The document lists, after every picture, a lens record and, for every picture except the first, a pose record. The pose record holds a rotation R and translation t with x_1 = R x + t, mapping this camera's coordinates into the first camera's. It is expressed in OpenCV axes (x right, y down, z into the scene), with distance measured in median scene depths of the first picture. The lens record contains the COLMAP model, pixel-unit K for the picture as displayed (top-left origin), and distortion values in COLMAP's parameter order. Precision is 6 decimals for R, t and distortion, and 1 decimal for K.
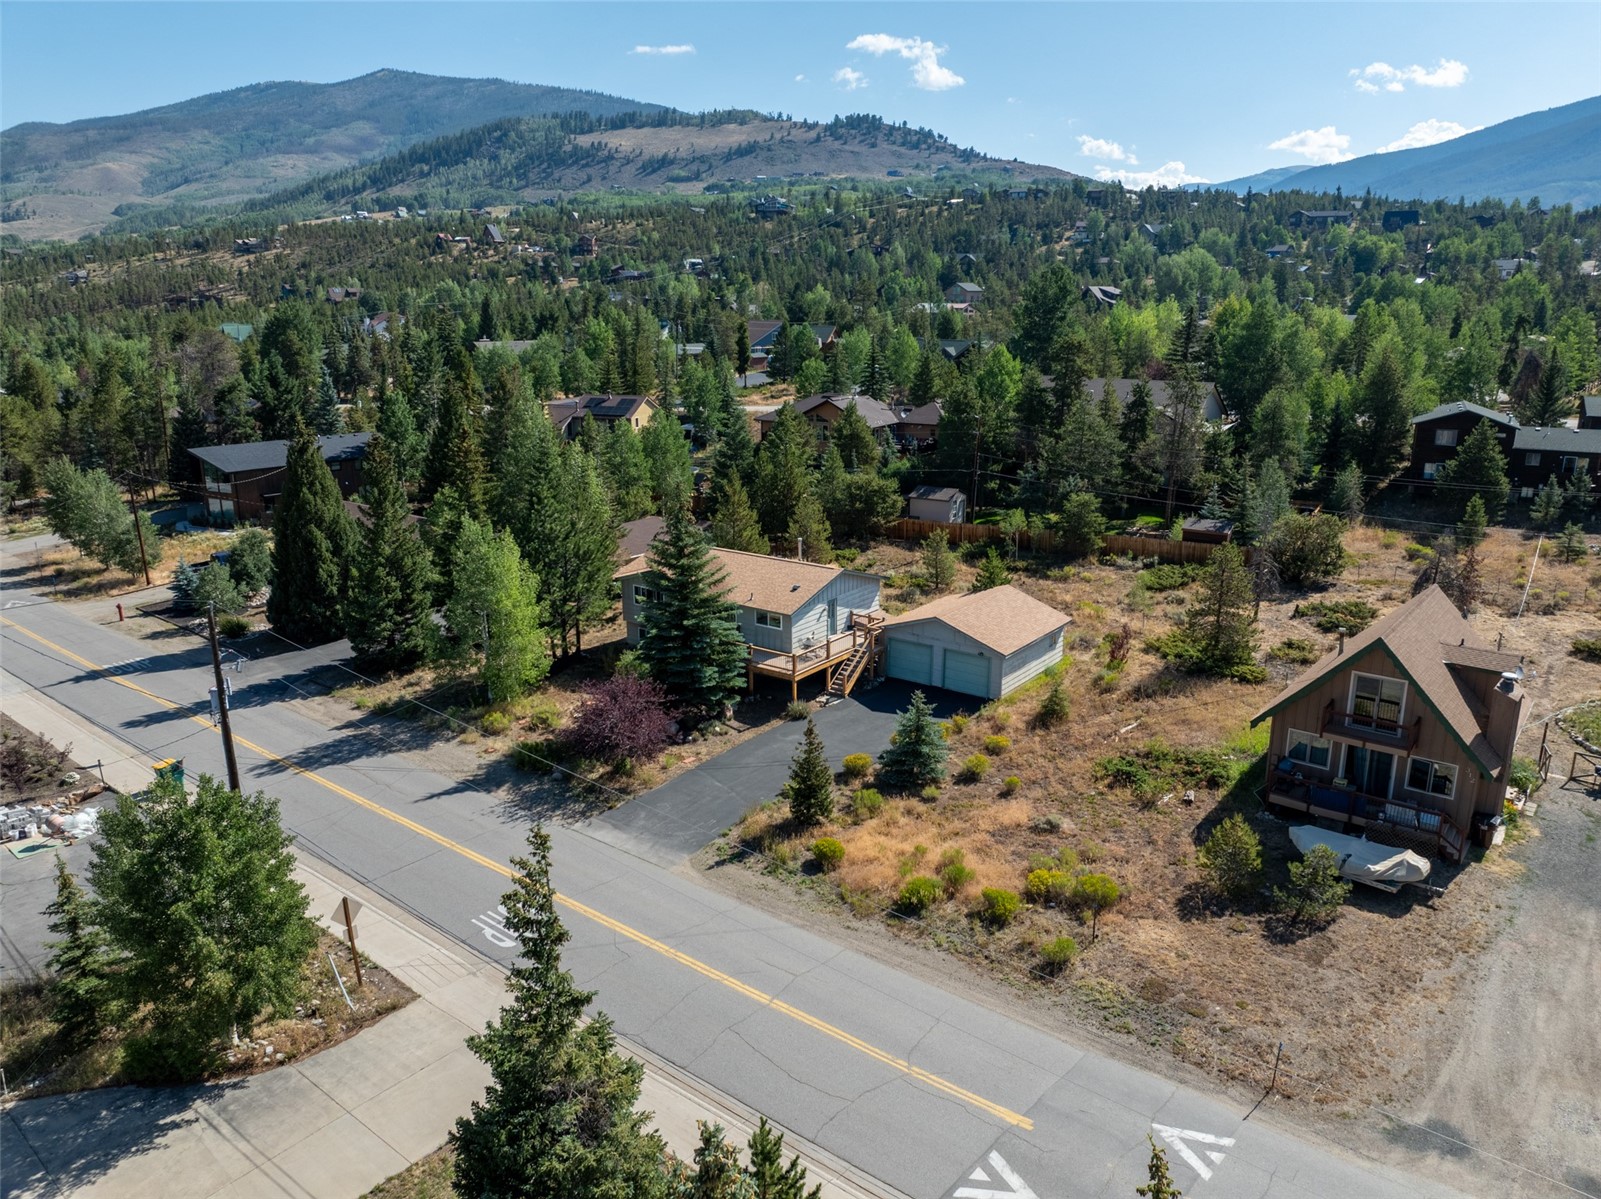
lens RADIAL K [[1118.6, 0, 814.3], [0, 1118.6, 598.3], [0, 0, 1]] dist [-0.039041, 0.002328]
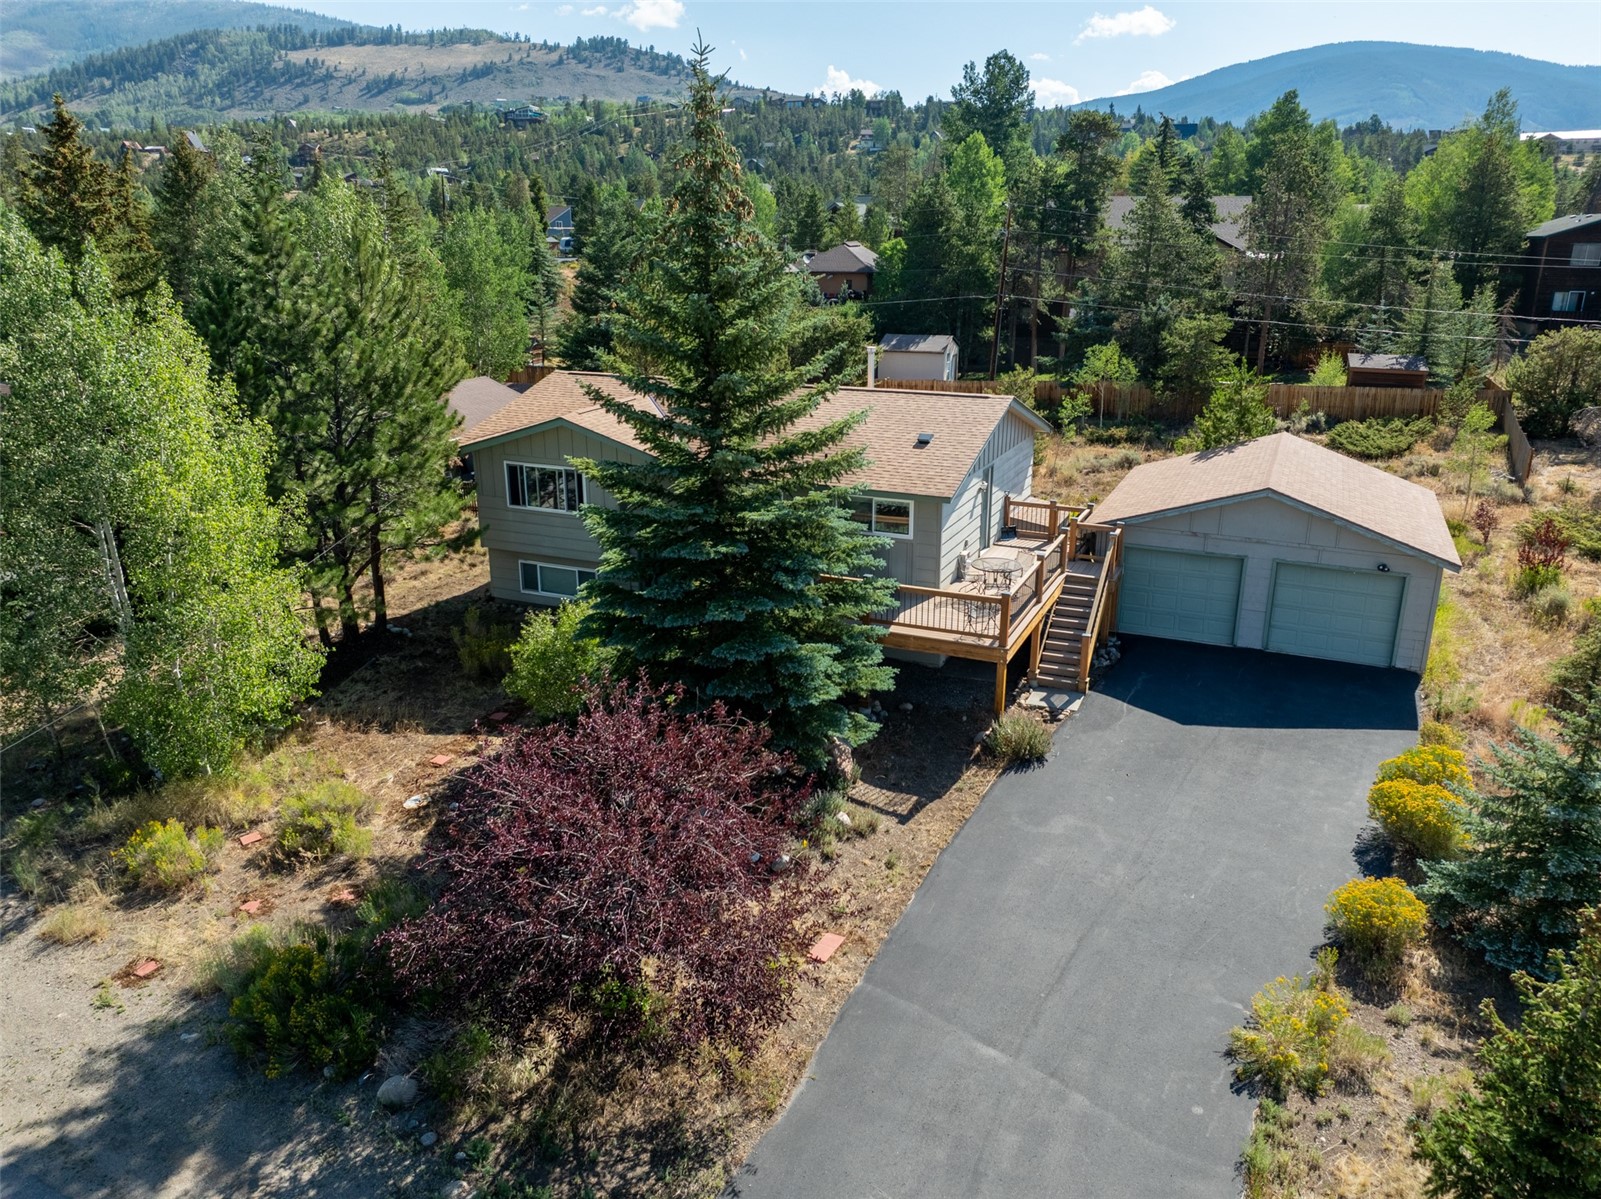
lens RADIAL K [[1121.0, 0, 805.5], [0, 1121.0, 601.3], [0, 0, 1]] dist [-0.065109, 0.040111]
pose [[0.978428, -0.061786, 0.197130, -0.103802], [0.051831, 0.997125, 0.055273, 0.018463], [-0.199978, -0.043863, 0.978818, 0.420758]]
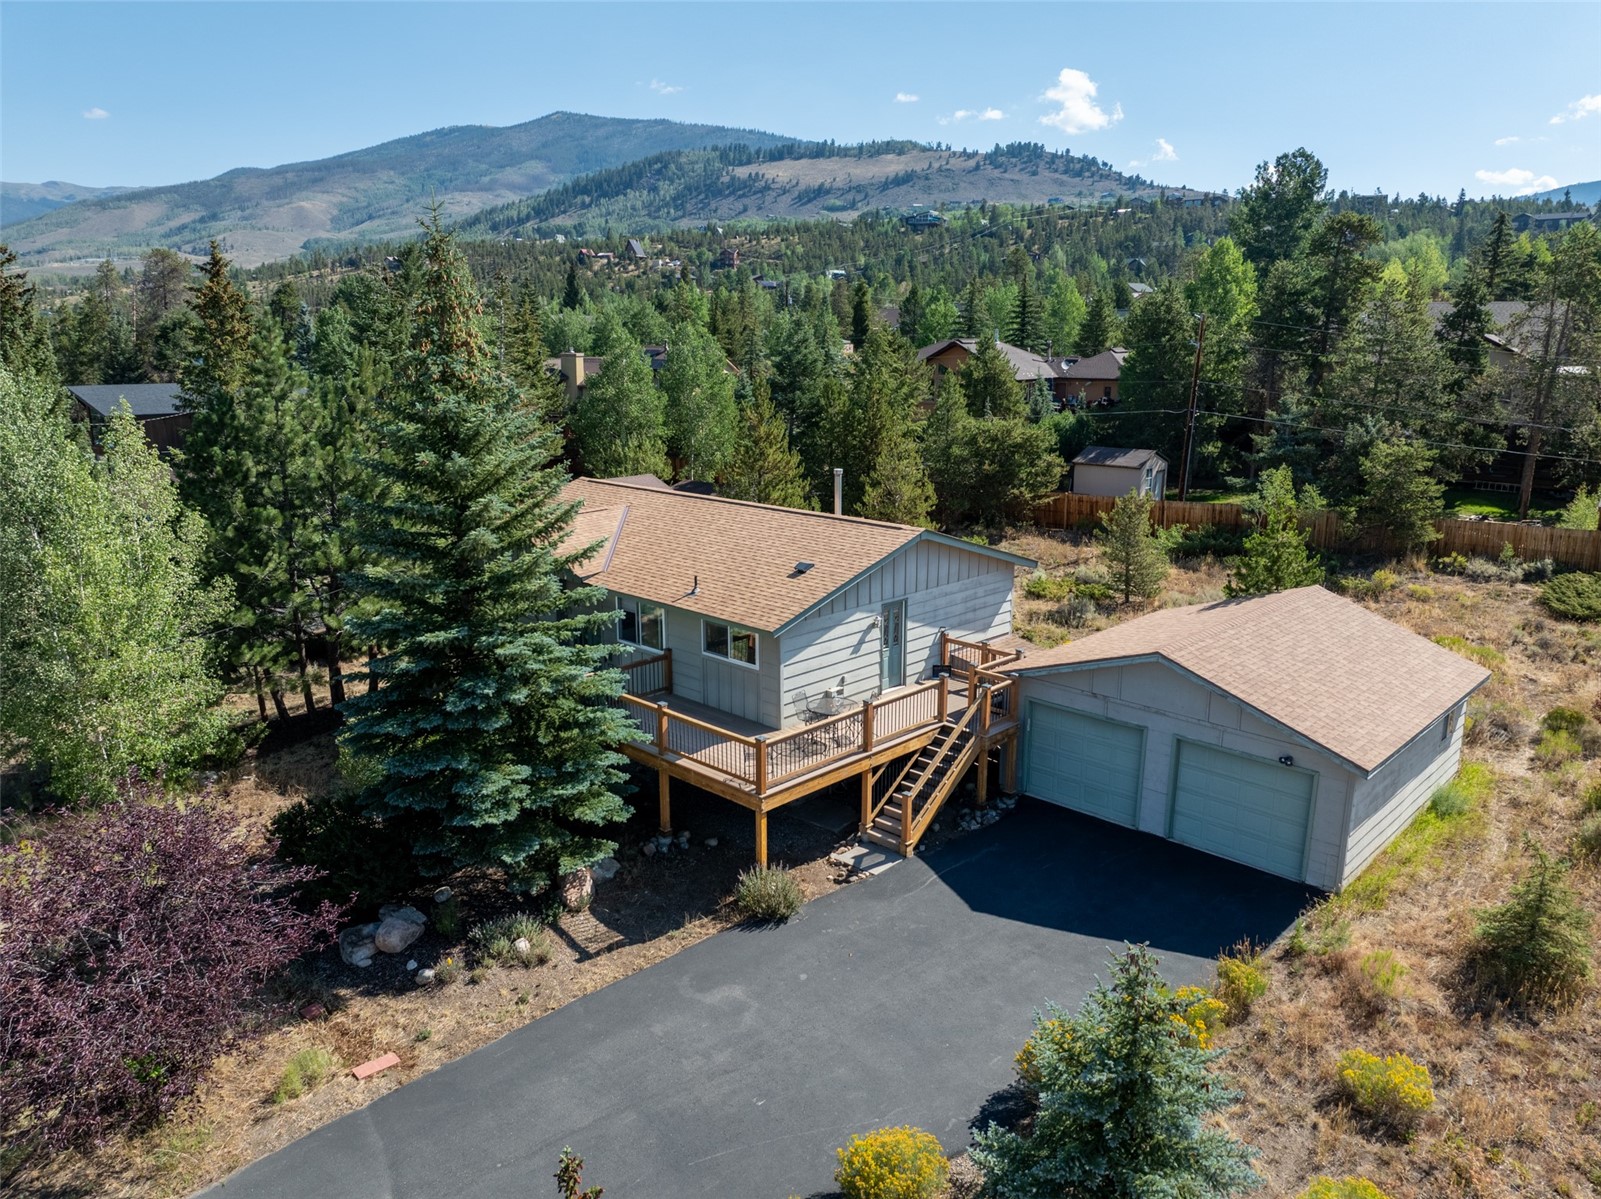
lens RADIAL K [[1117.5, 0, 814.9], [0, 1117.5, 600.7], [0, 0, 1]] dist [-0.027317, -0.024805]
pose [[0.990986, 0.035002, -0.129312, 0.029100], [-0.038945, 0.998847, -0.028087, 0.009786], [0.128179, 0.032870, 0.991206, 0.420884]]
